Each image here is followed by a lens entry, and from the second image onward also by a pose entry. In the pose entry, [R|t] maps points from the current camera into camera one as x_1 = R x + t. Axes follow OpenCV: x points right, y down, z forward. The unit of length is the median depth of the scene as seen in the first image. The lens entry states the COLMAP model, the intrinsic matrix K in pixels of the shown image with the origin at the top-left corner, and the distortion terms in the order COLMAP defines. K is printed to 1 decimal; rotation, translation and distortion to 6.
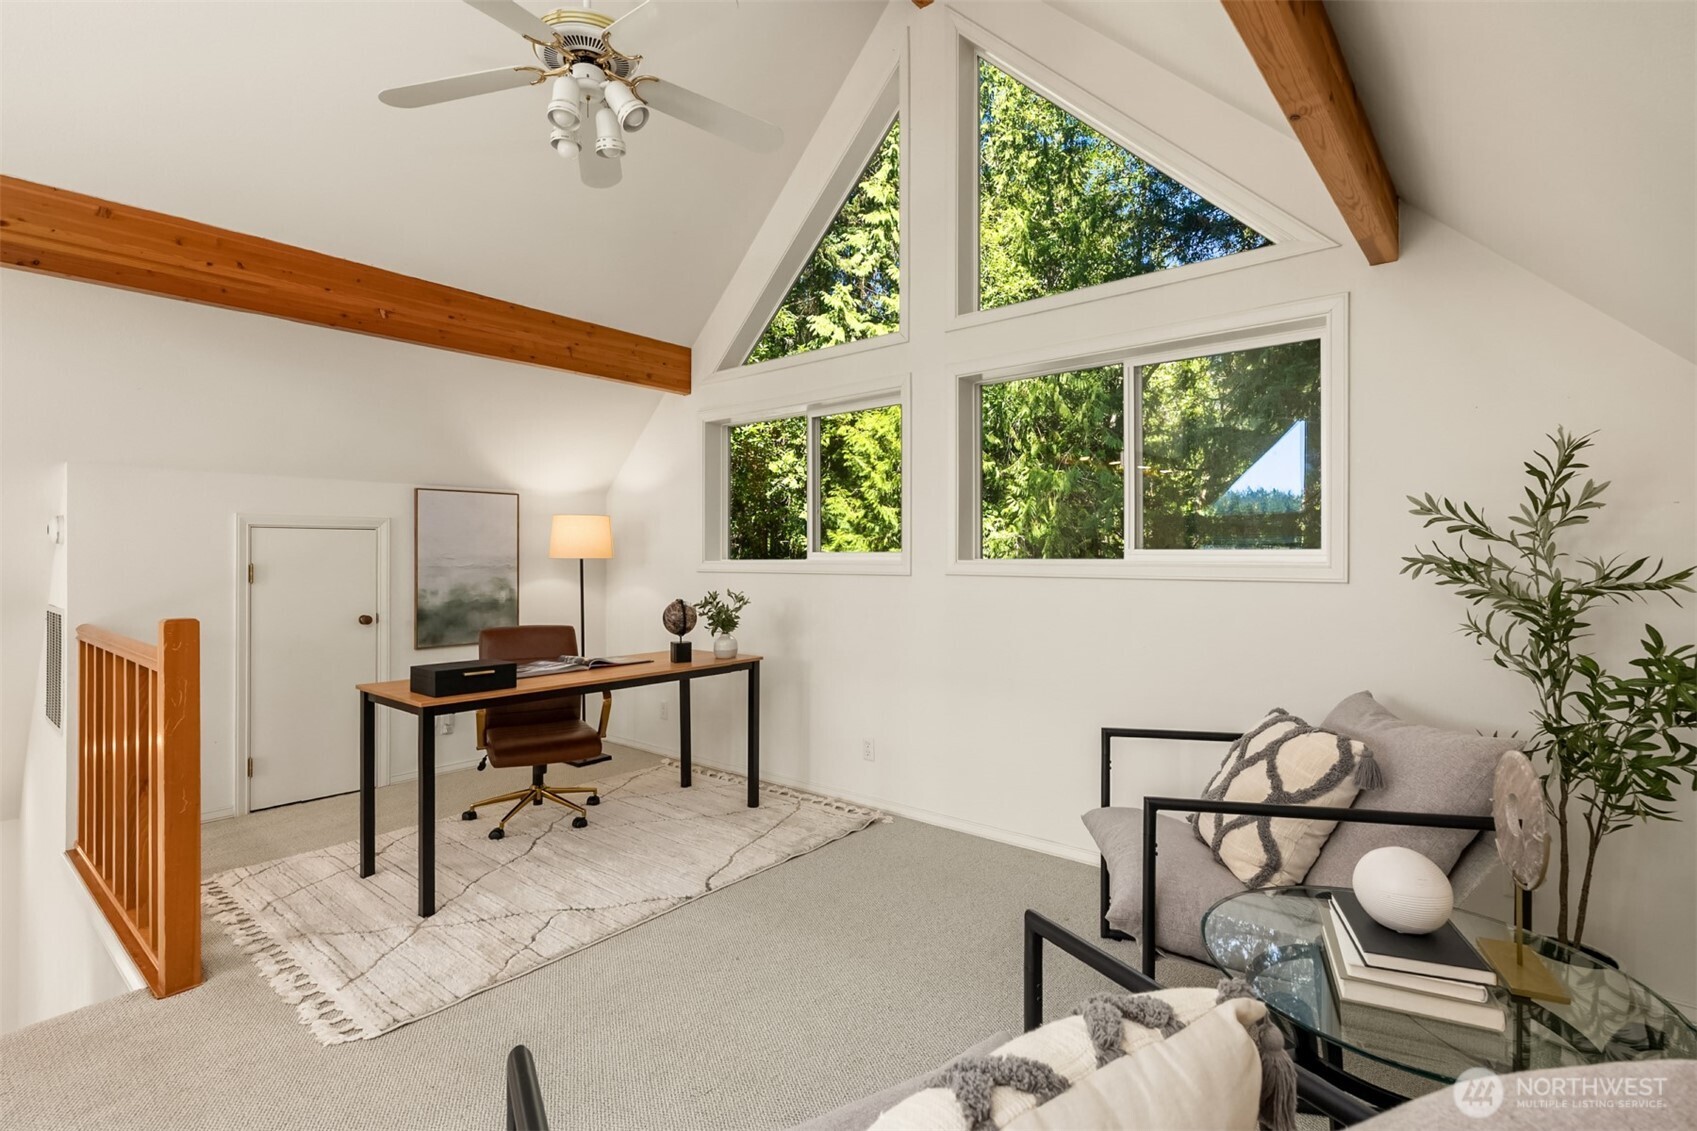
lens RADIAL K [[804.2, 0, 846.3], [0, 804.2, 562.7], [0, 0, 1]] dist [-0.002422, 0.001320]
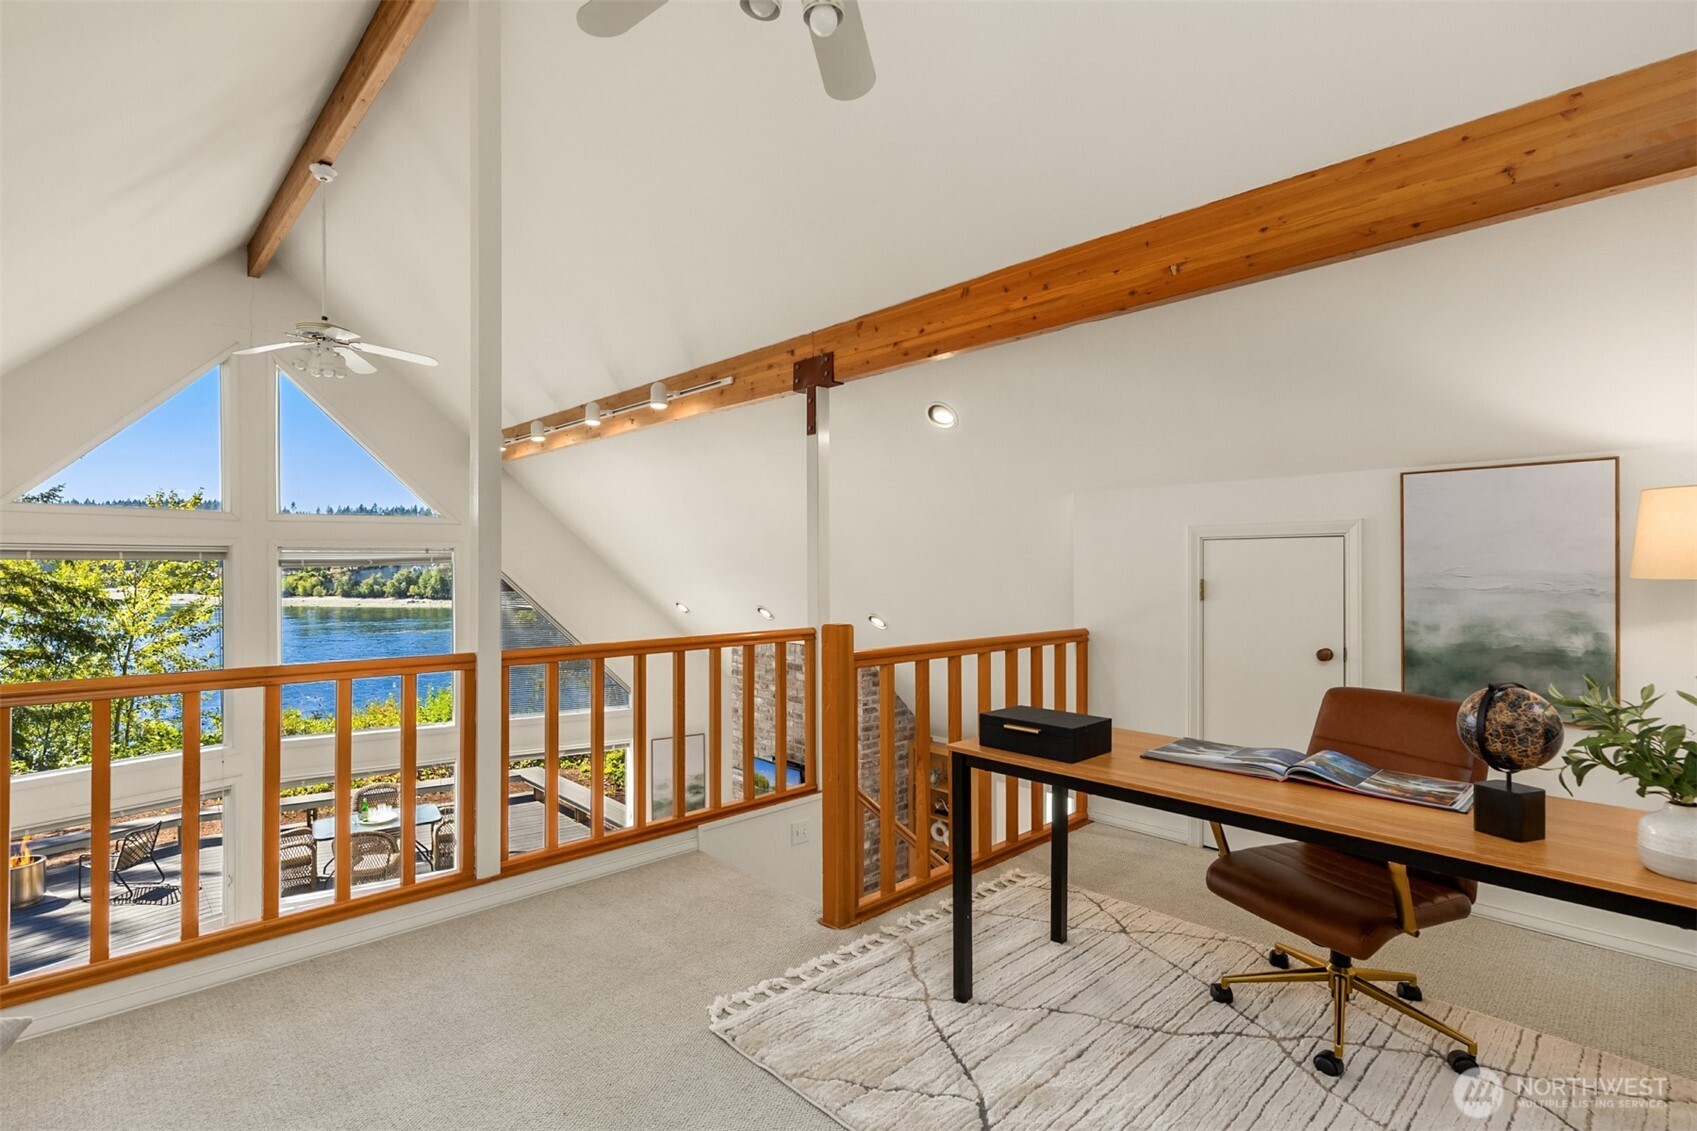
lens RADIAL K [[804.2, 0, 843.8], [0, 804.2, 566.8], [0, 0, 1]] dist [-0.002422, 0.001320]
pose [[-0.115033, -0.001771, -0.993360, 0.229301], [-0.011536, 0.999933, -0.000446, -0.007817], [0.993295, 0.011409, -0.115046, 0.680512]]
